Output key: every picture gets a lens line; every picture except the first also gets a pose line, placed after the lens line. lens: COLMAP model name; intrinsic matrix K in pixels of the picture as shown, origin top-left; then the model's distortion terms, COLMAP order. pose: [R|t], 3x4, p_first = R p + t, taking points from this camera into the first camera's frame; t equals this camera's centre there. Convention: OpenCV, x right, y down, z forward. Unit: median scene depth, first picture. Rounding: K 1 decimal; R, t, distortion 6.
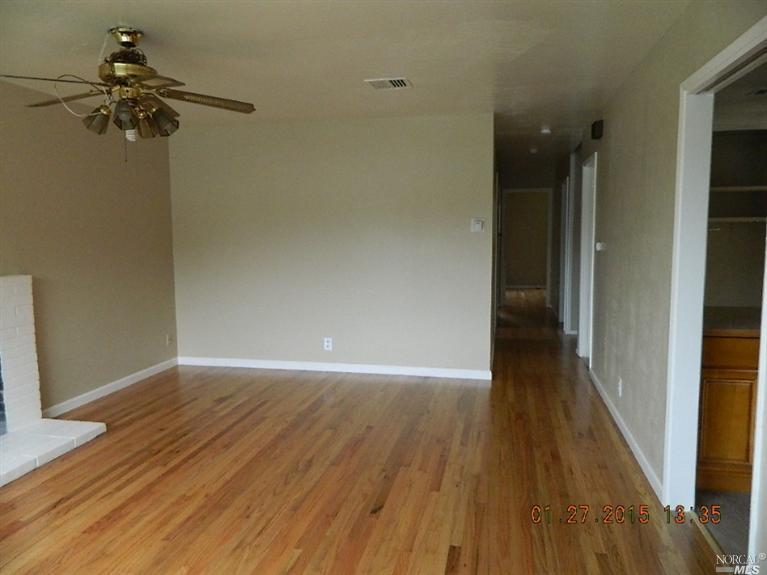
lens RADIAL K [[569.5, 0, 383.6], [0, 569.5, 286.8], [0, 0, 1]] dist [-0.018069, 0.001513]
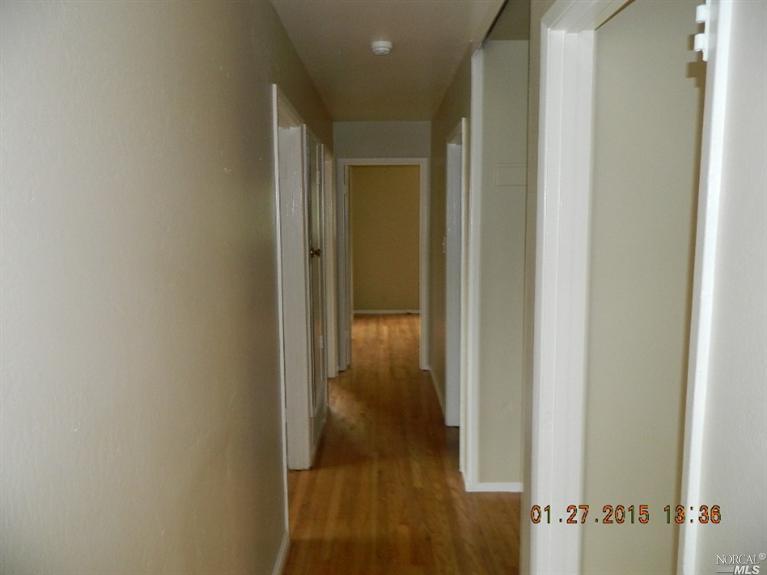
lens RADIAL K [[569.5, 0, 383.3], [0, 569.5, 287.1], [0, 0, 1]] dist [-0.018069, 0.001513]
pose [[0.977007, -0.025663, 0.211655, 0.112273], [0.021430, 0.999522, 0.022270, -0.051506], [-0.212125, -0.017222, 0.977091, 0.388209]]
